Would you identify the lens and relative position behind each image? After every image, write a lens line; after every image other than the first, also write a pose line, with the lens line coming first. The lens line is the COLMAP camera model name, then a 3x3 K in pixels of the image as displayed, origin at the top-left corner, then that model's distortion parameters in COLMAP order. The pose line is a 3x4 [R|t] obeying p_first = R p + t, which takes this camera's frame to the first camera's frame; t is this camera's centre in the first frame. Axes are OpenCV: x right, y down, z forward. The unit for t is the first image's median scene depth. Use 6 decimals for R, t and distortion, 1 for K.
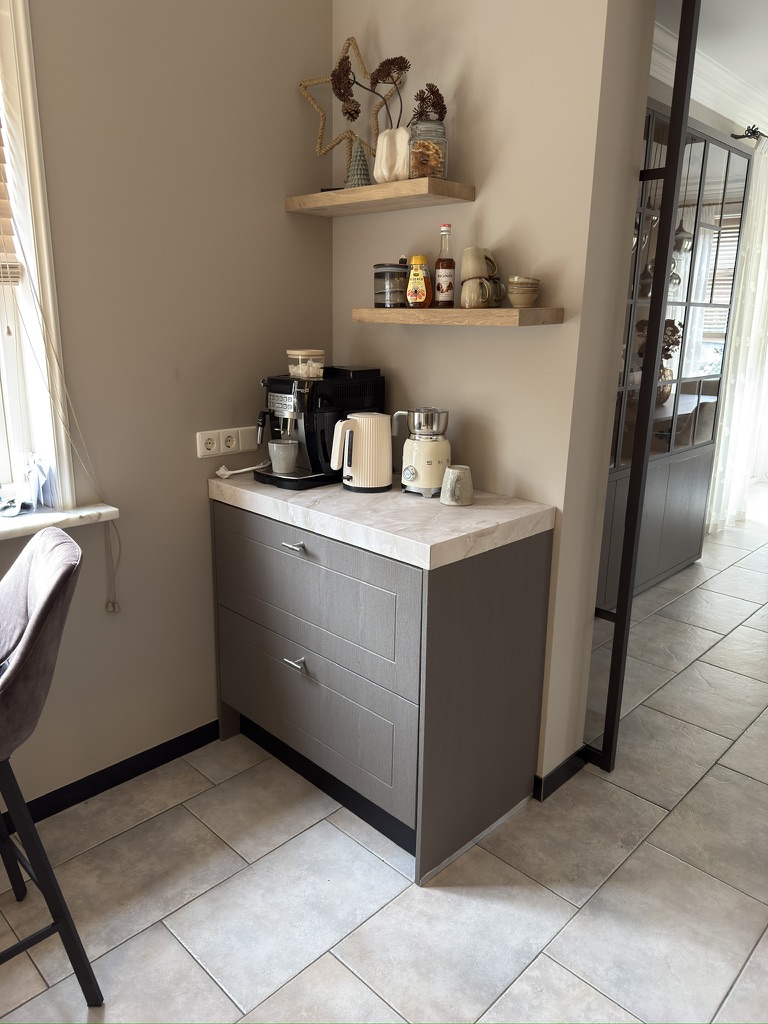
lens RADIAL K [[721.3, 0, 382.8], [0, 721.3, 515.4], [0, 0, 1]] dist [0.050424, -0.068022]
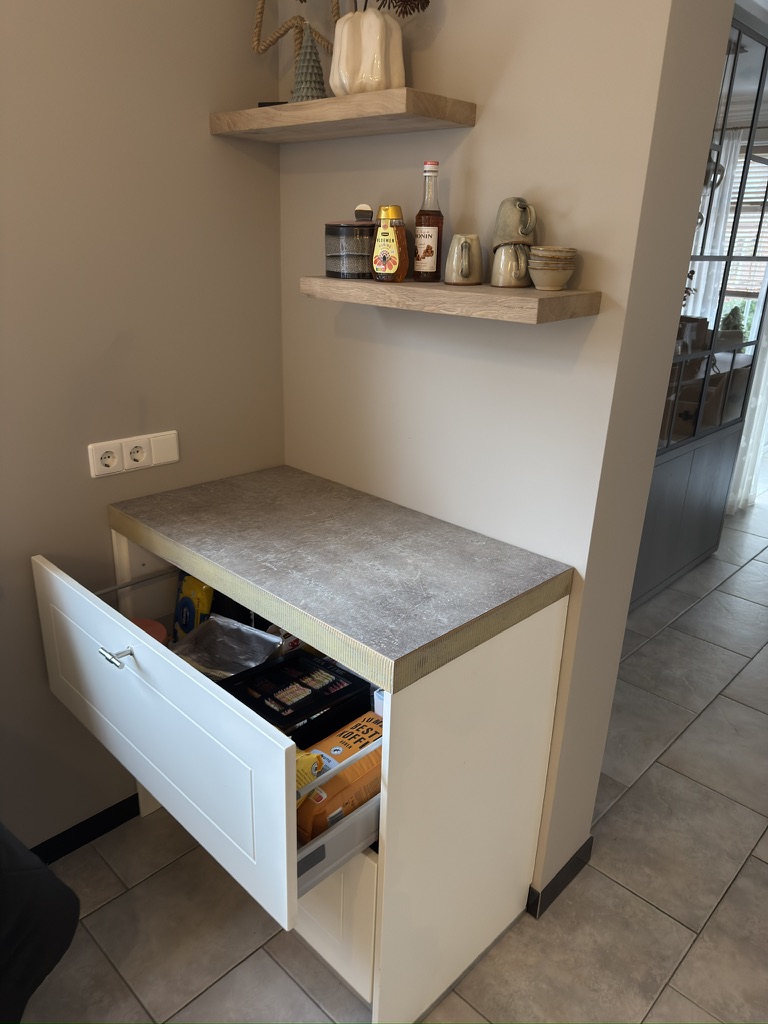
lens RADIAL K [[721.3, 0, 381.4], [0, 721.3, 516.6], [0, 0, 1]] dist [0.050424, -0.068022]
pose [[0.999824, 0.011958, 0.014460, 0.031144], [-0.013310, 0.995159, 0.097370, -0.116738], [-0.013225, -0.097545, 0.995143, 0.250265]]
